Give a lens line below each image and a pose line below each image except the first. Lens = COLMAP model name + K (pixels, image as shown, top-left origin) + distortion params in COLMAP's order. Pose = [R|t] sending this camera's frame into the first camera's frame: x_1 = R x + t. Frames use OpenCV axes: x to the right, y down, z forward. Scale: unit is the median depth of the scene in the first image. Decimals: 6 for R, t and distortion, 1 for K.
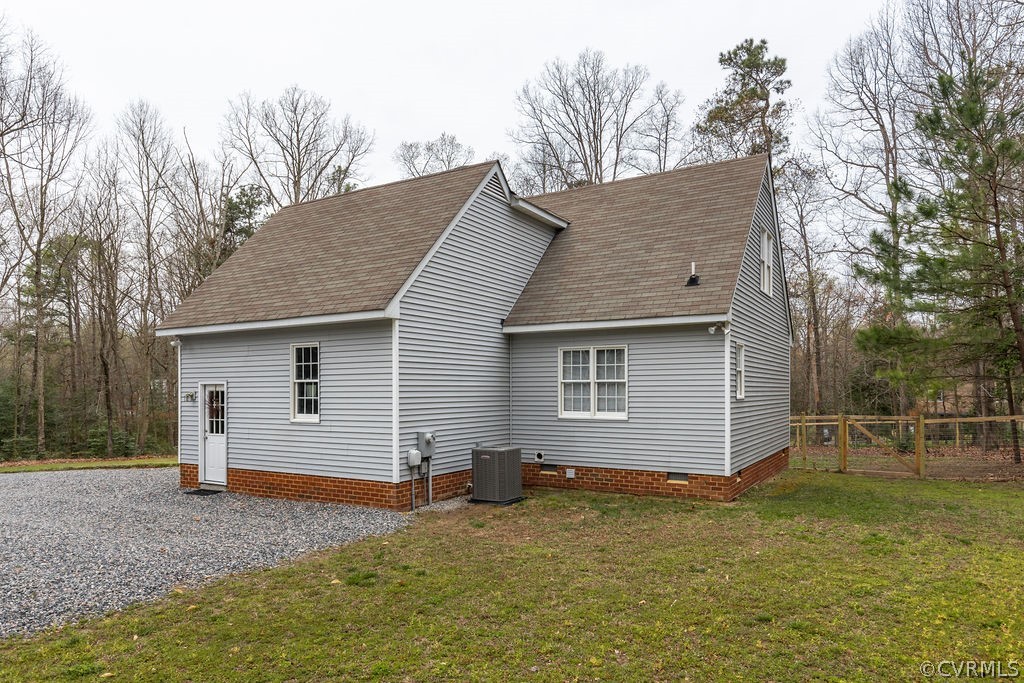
lens RADIAL K [[643.3, 0, 512.9], [0, 643.3, 391.6], [0, 0, 1]] dist [0.001822, 0.000162]
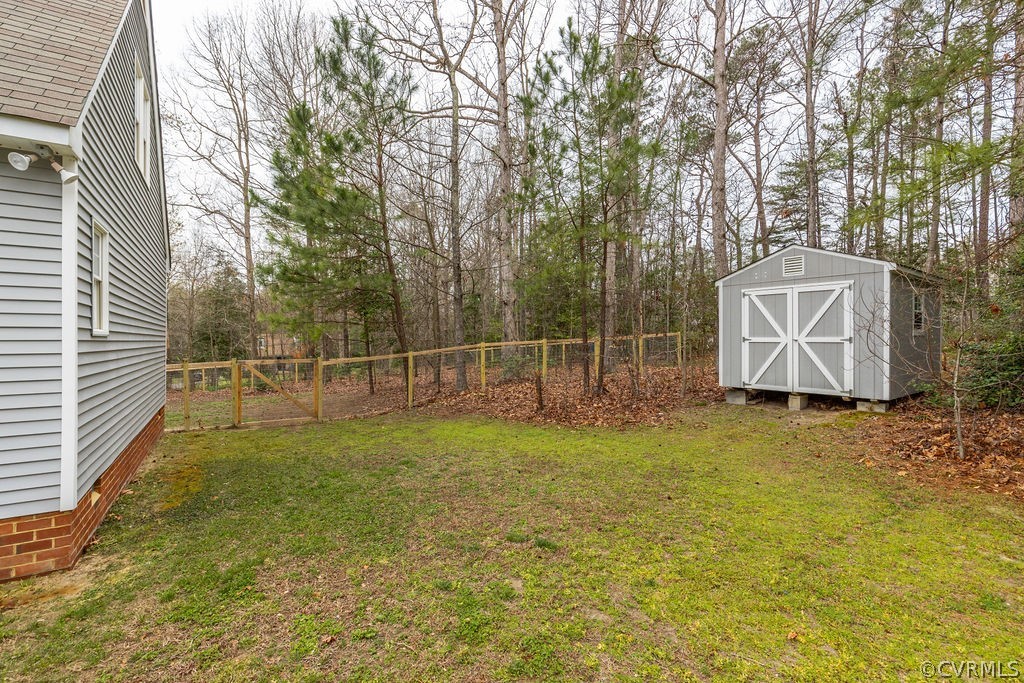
lens RADIAL K [[464.7, 0, 502.9], [0, 464.7, 340.4], [0, 0, 1]] dist [0.003252, 0.000361]
pose [[0.462442, 0.001811, 0.886647, 0.176837], [-0.000233, 0.999998, -0.001921, 0.015977], [-0.886649, 0.000682, 0.462442, 0.554172]]
